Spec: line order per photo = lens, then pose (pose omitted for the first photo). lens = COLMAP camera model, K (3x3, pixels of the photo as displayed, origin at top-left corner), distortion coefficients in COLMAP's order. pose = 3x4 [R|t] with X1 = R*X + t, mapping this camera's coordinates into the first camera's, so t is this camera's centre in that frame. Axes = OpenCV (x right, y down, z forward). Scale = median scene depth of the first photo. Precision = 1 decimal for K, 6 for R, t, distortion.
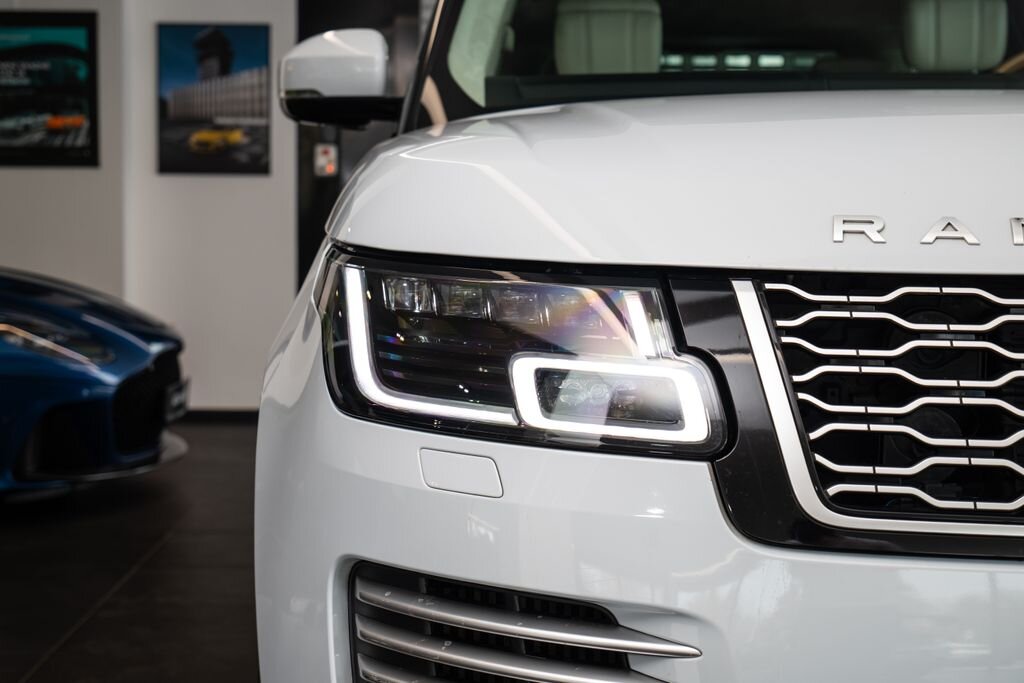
lens RADIAL K [[1777.0, 0, 512.0], [0, 1777.0, 341.5], [0, 0, 1]] dist [-0.006365, -0.012352]
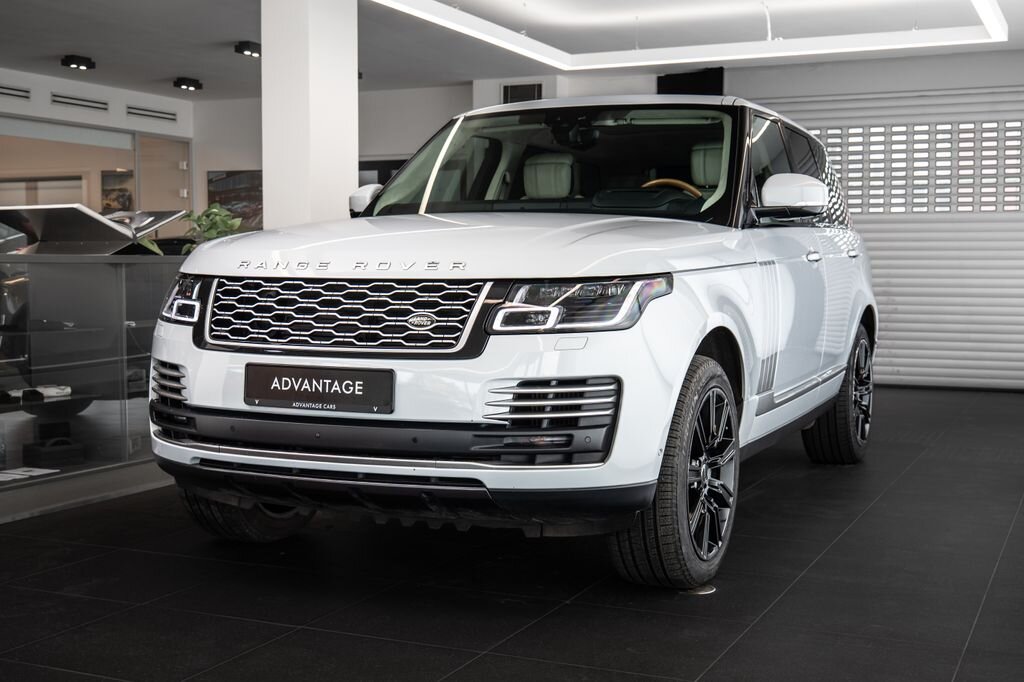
lens RADIAL K [[1303.6, 0, 512.0], [0, 1303.6, 341.0], [0, 0, 1]] dist [0.008539, 0.005231]
pose [[0.901690, 0.021824, -0.431831, 1.672389], [-0.023987, 0.999712, 0.000437, 0.071032], [0.431716, 0.009964, 0.901954, -1.049531]]
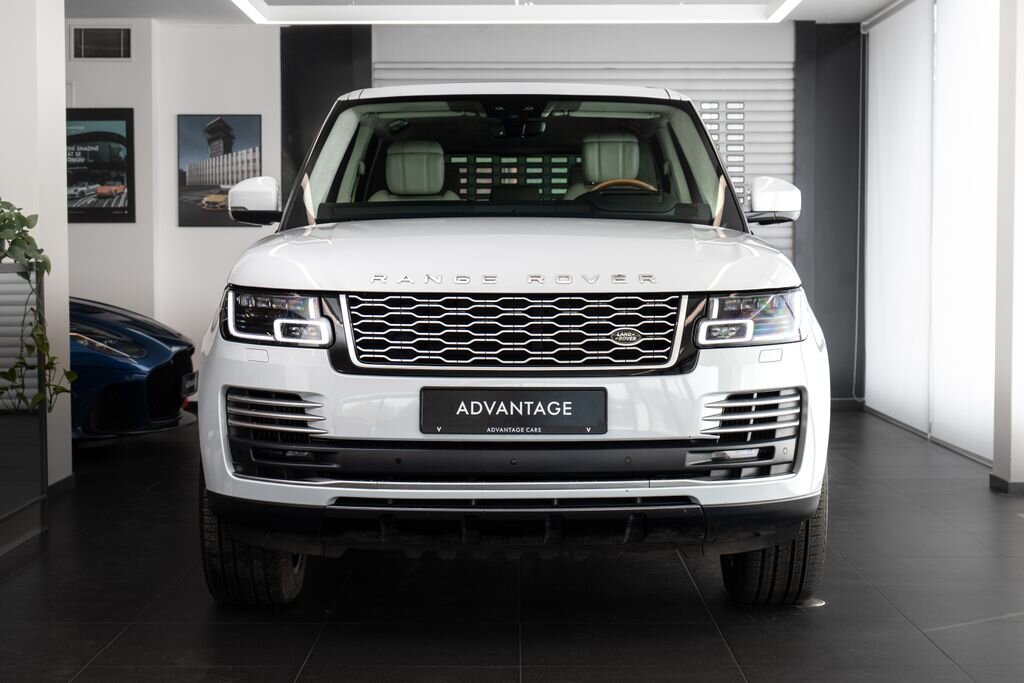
lens RADIAL K [[1835.4, 0, 512.0], [0, 1835.4, 341.5], [0, 0, 1]] dist [-0.000257, 0.106903]
pose [[0.999715, -0.006462, -0.022997, 0.468268], [0.006076, 0.999840, -0.016829, 0.099032], [0.023102, 0.016684, 0.999594, -2.120209]]
